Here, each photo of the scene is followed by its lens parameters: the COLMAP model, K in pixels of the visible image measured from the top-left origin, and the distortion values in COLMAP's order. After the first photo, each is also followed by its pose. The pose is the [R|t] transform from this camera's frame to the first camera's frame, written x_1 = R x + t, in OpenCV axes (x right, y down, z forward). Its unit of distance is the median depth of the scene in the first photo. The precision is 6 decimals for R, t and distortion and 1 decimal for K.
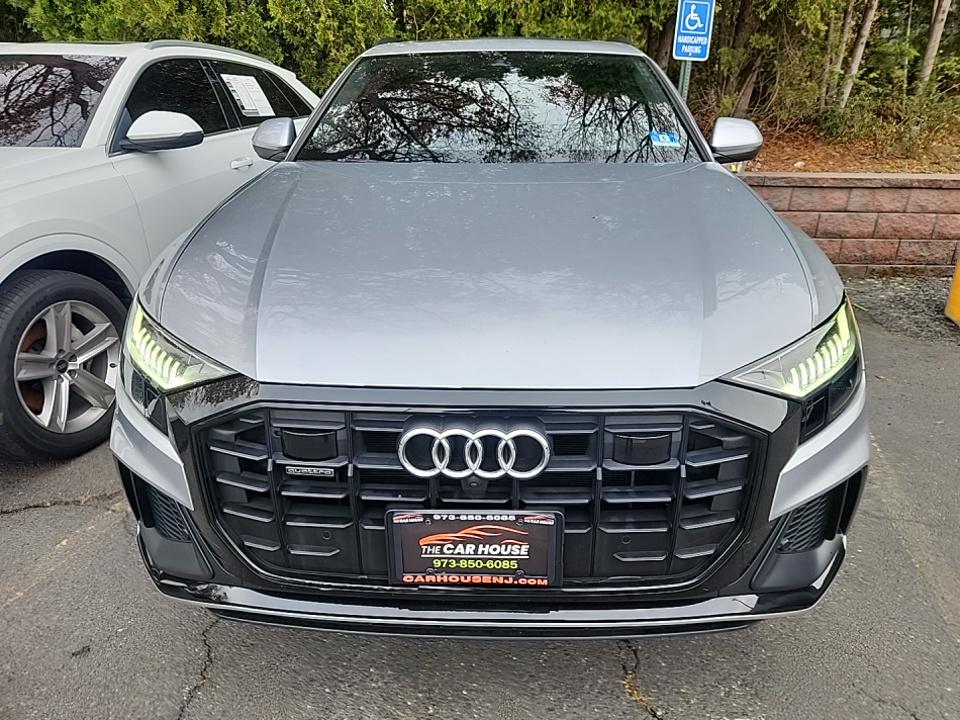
lens RADIAL K [[658.1, 0, 483.5], [0, 658.1, 359.5], [0, 0, 1]] dist [0.032508, -0.028757]
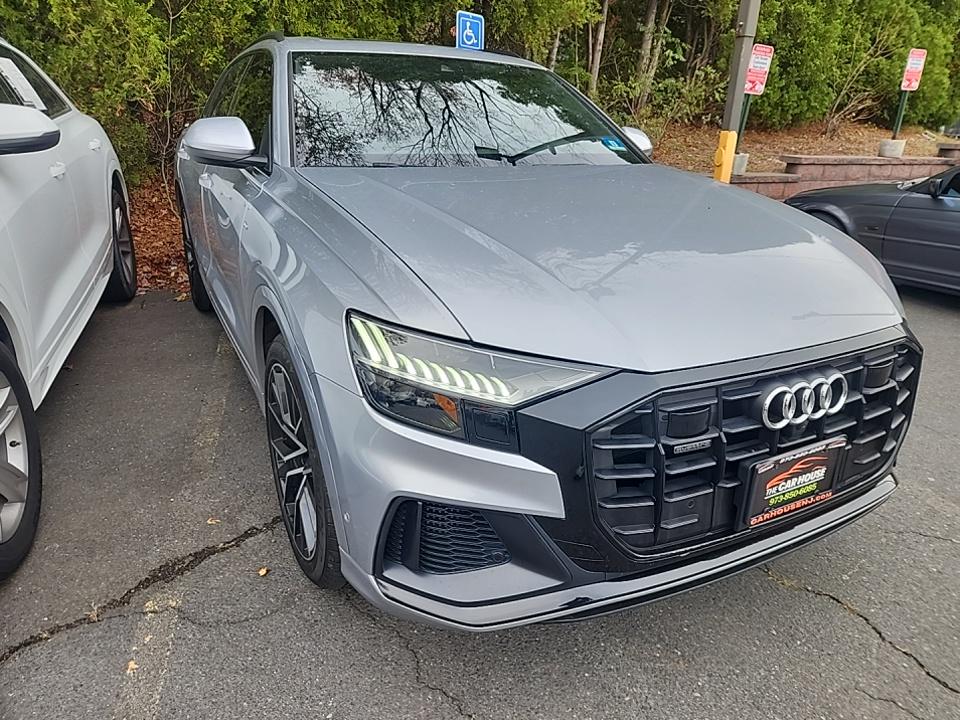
lens RADIAL K [[658.1, 0, 505.7], [0, 658.1, 368.1], [0, 0, 1]] dist [0.032508, -0.028757]
pose [[0.858691, -0.155712, 0.488265, -1.041725], [0.153594, 0.987123, 0.044684, -0.056094], [-0.488936, 0.036625, 0.871551, 0.189355]]
